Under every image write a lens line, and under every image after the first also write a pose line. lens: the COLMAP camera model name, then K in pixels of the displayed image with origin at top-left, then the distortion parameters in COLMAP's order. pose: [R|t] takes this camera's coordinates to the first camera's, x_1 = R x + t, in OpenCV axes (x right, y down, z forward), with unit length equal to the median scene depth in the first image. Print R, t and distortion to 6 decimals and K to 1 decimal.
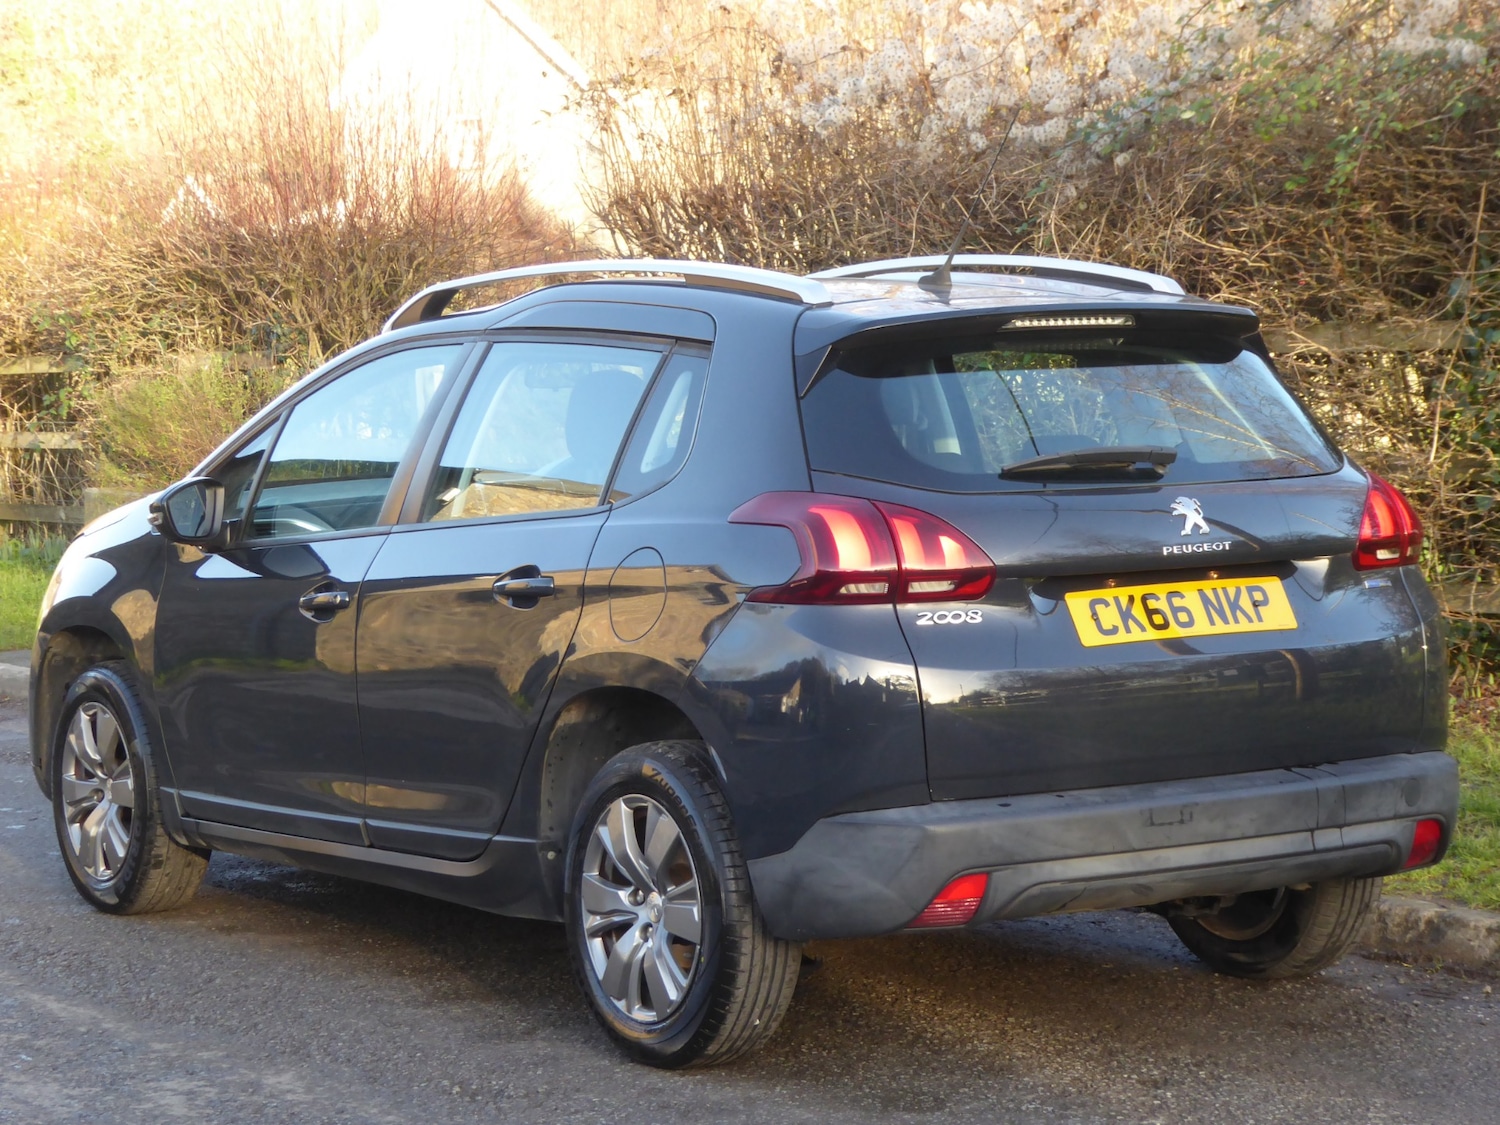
lens RADIAL K [[2808.9, 0, 713.7], [0, 2808.9, 556.4], [0, 0, 1]] dist [0.079832, 0.168591]
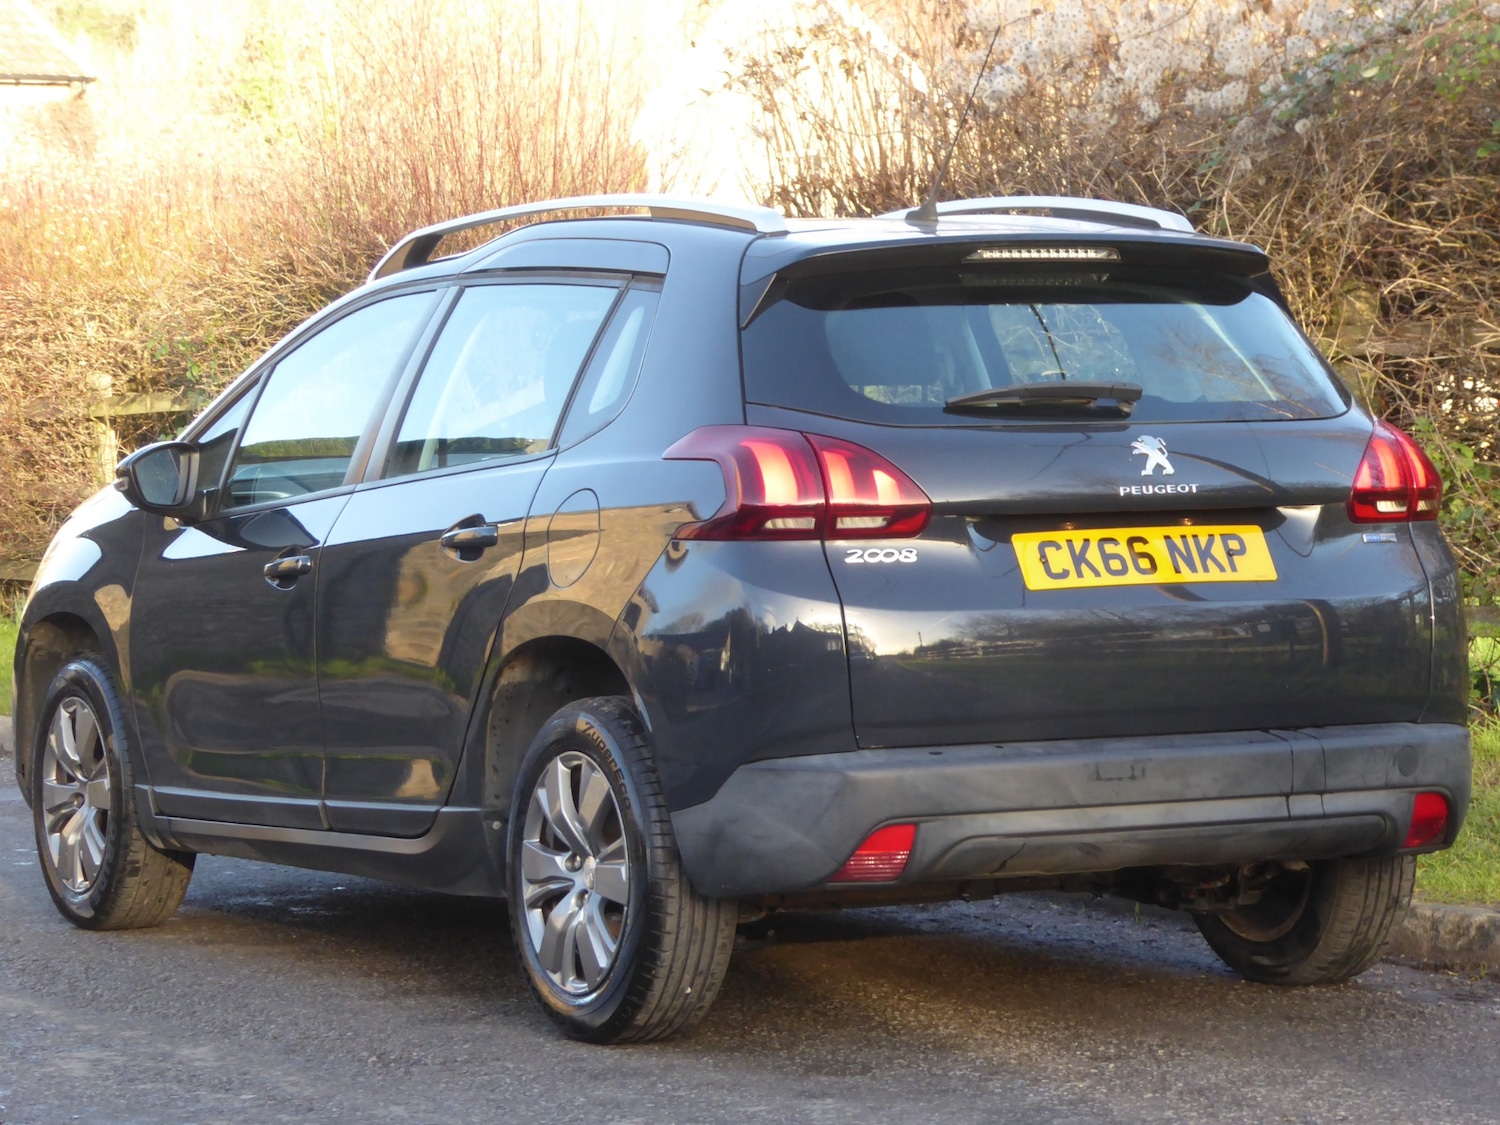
lens RADIAL K [[3428.3, 0, 775.4], [0, 3428.3, 563.9], [0, 0, 1]] dist [0.200436, -0.555651]
pose [[0.997583, 0.008089, -0.069014, 0.117593], [-0.010048, 0.999555, -0.028089, 0.052640], [0.068756, 0.028714, 0.997220, -0.142568]]
